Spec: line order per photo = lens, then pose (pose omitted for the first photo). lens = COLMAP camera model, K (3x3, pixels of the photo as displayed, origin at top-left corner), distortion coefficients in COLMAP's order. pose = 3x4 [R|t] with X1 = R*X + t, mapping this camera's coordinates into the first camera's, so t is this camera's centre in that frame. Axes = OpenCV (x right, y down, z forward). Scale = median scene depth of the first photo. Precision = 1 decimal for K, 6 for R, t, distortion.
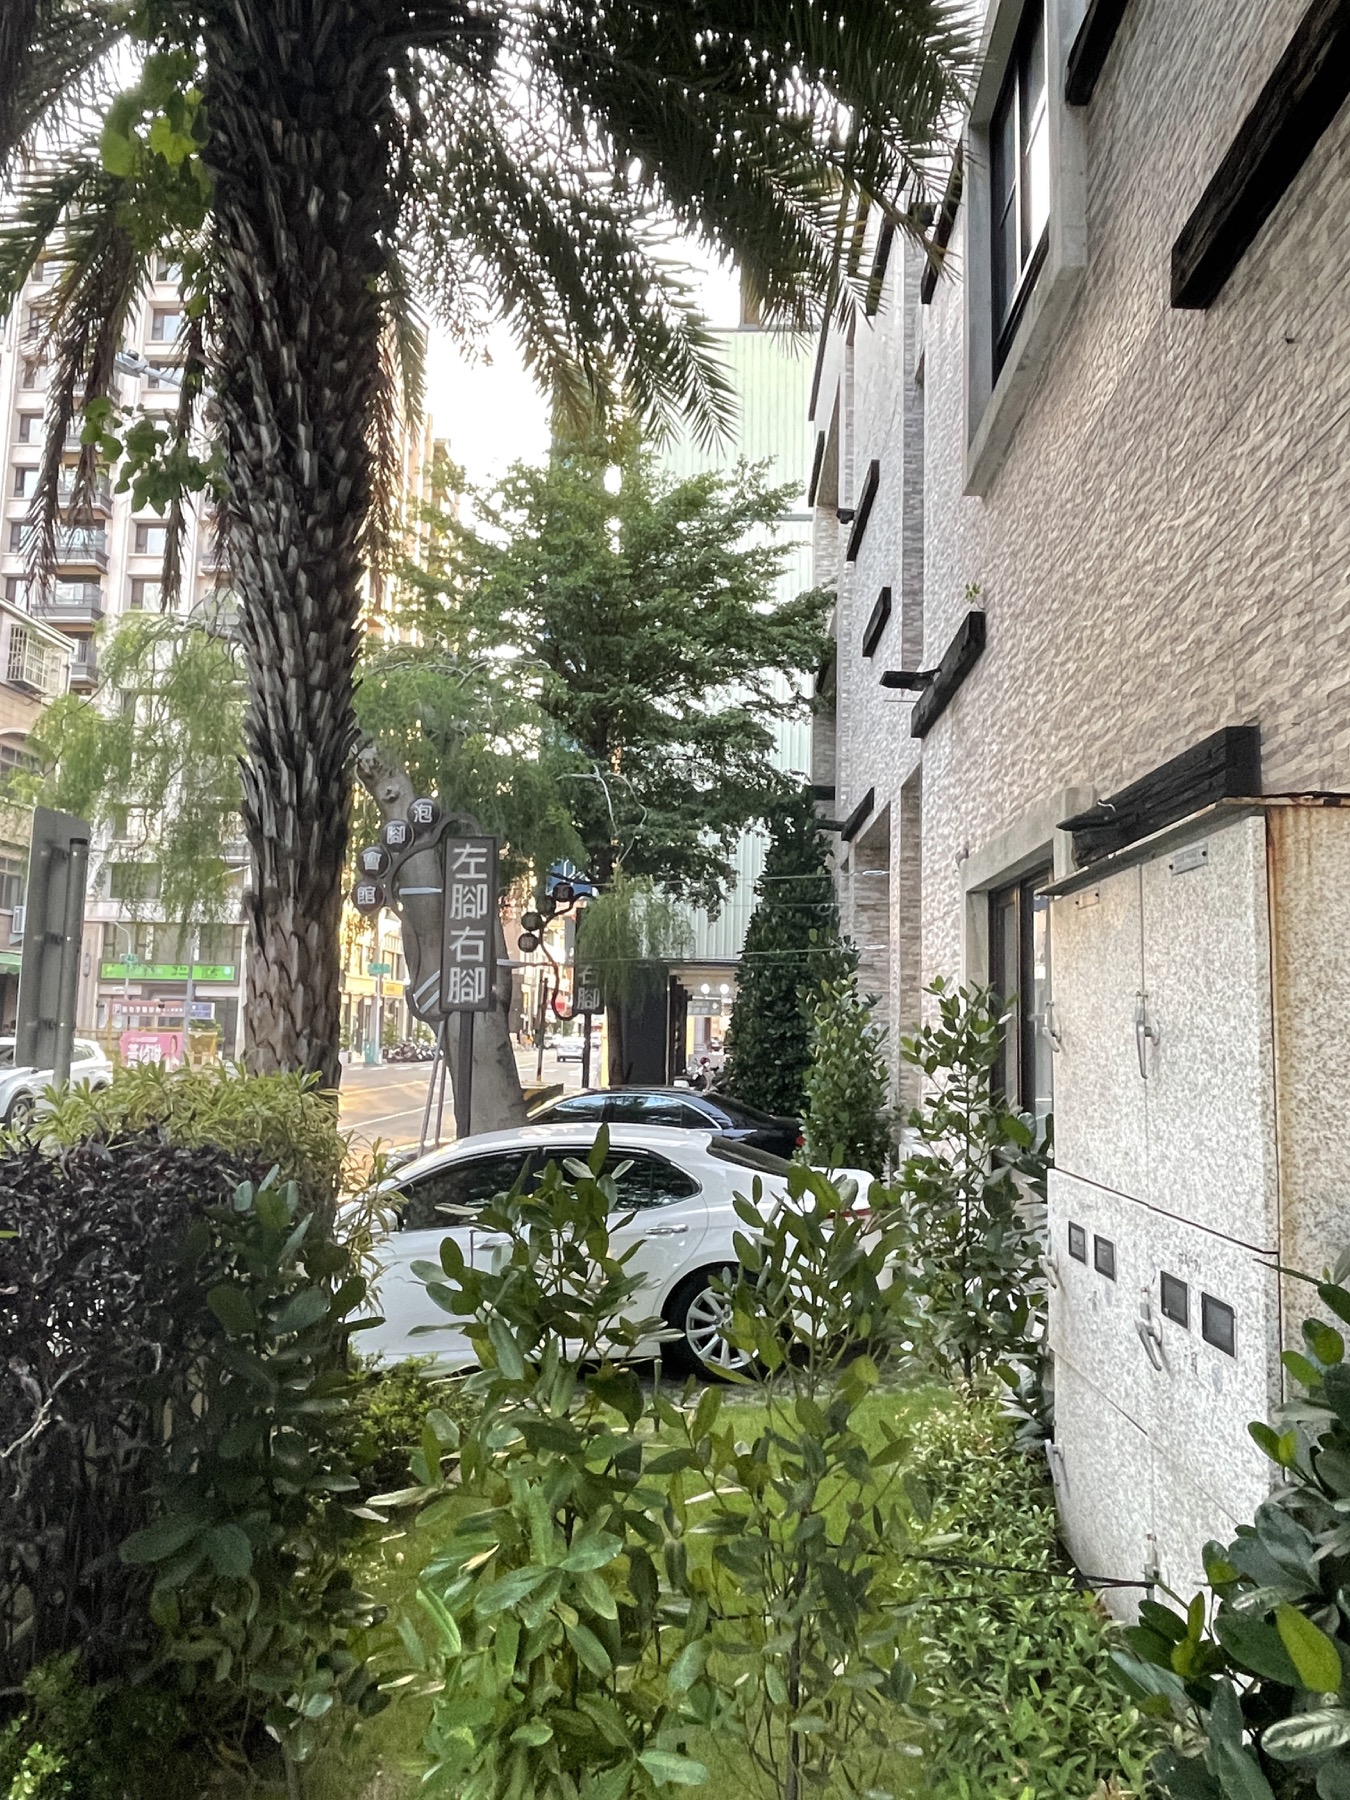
lens RADIAL K [[1206.8, 0, 674.1], [0, 1206.8, 900.0], [0, 0, 1]] dist [0.001480, 0.000093]
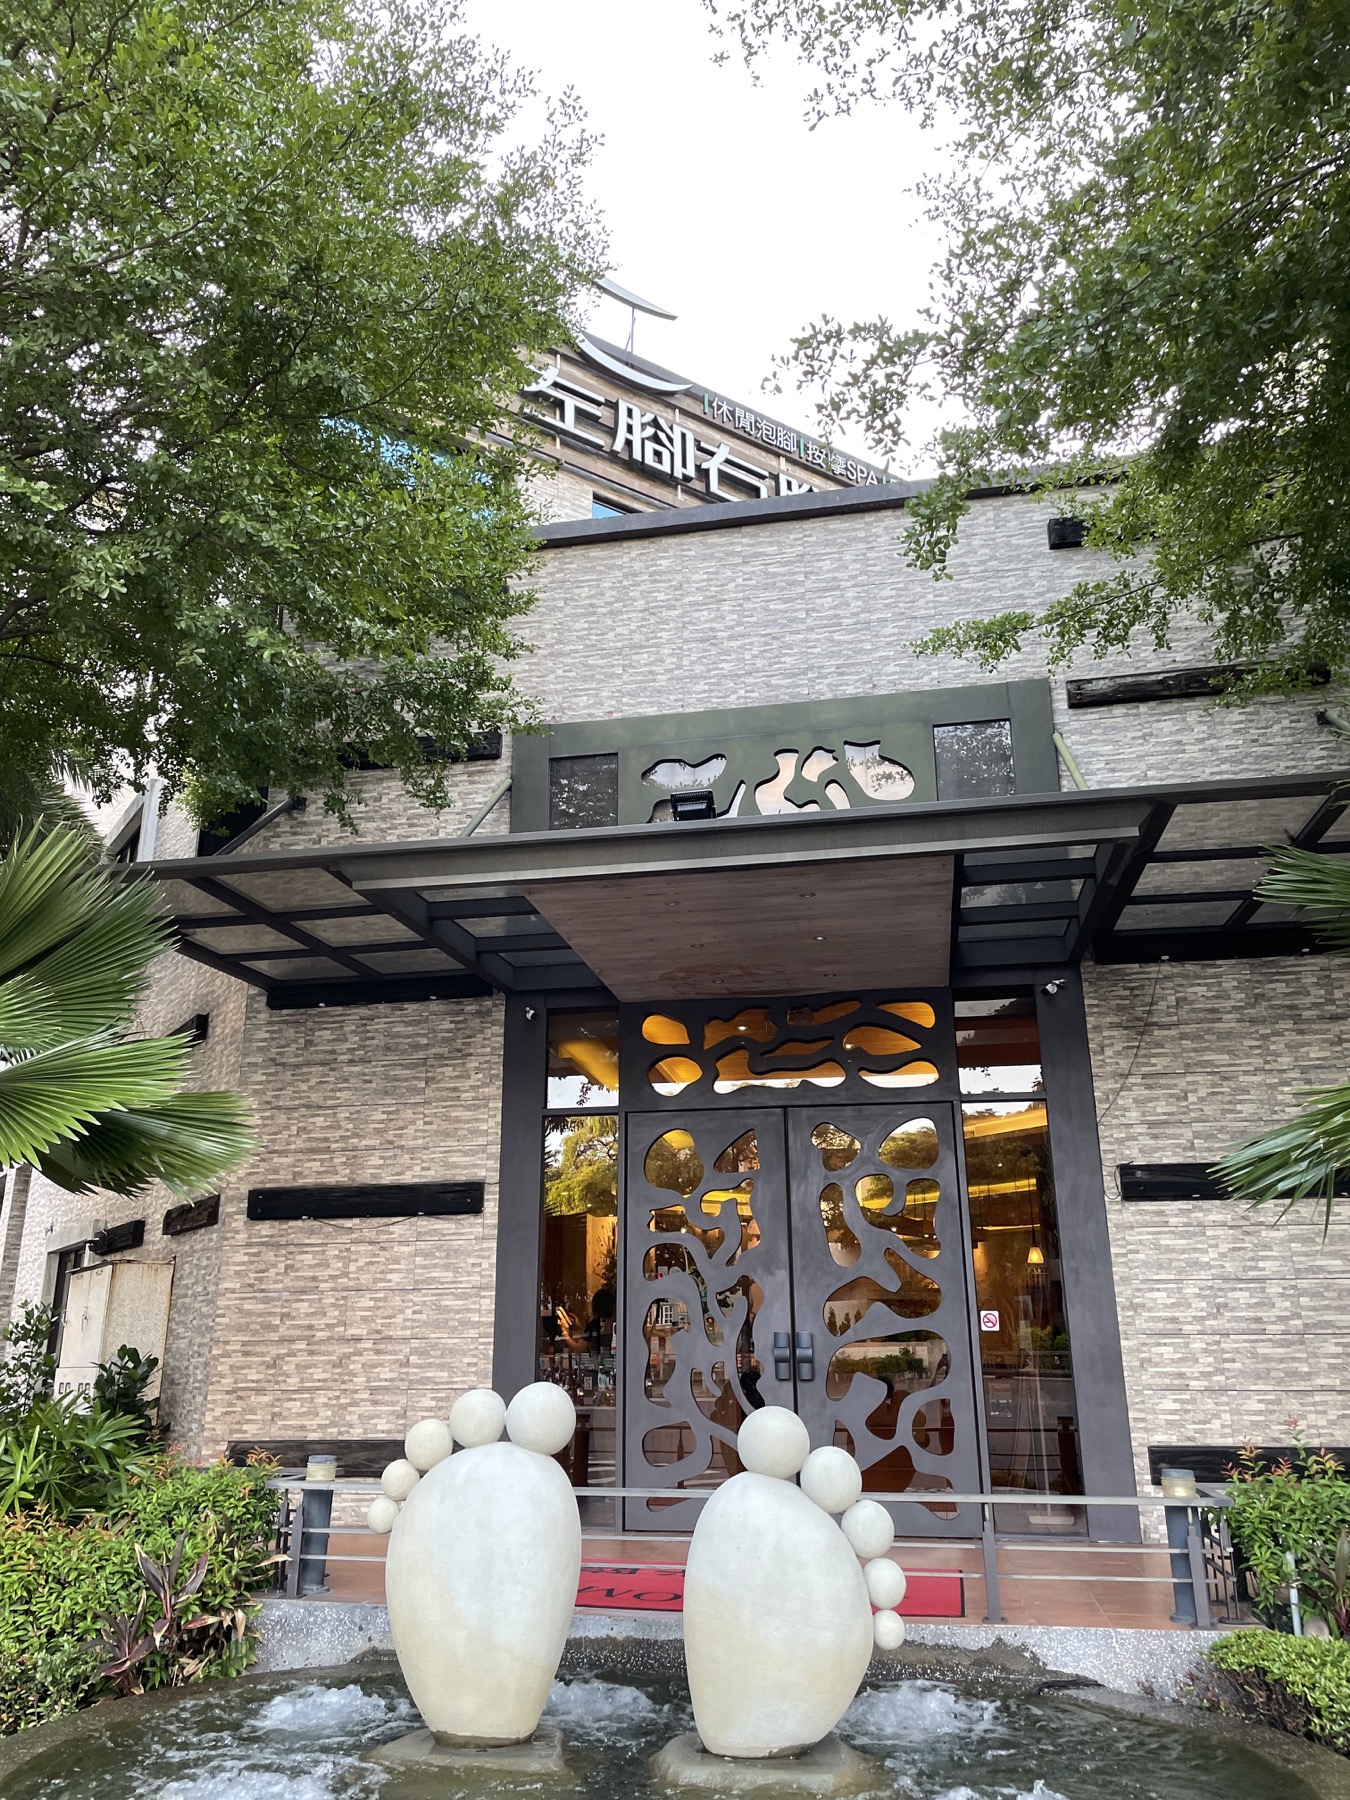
lens RADIAL K [[1357.5, 0, 675.3], [0, 1357.5, 897.2], [0, 0, 1]] dist [0.008379, 0.002498]
pose [[0.797618, 0.164879, 0.580189, -0.413731], [-0.038885, 0.973968, -0.223326, -0.148120], [-0.601908, 0.155568, 0.783266, -1.841867]]
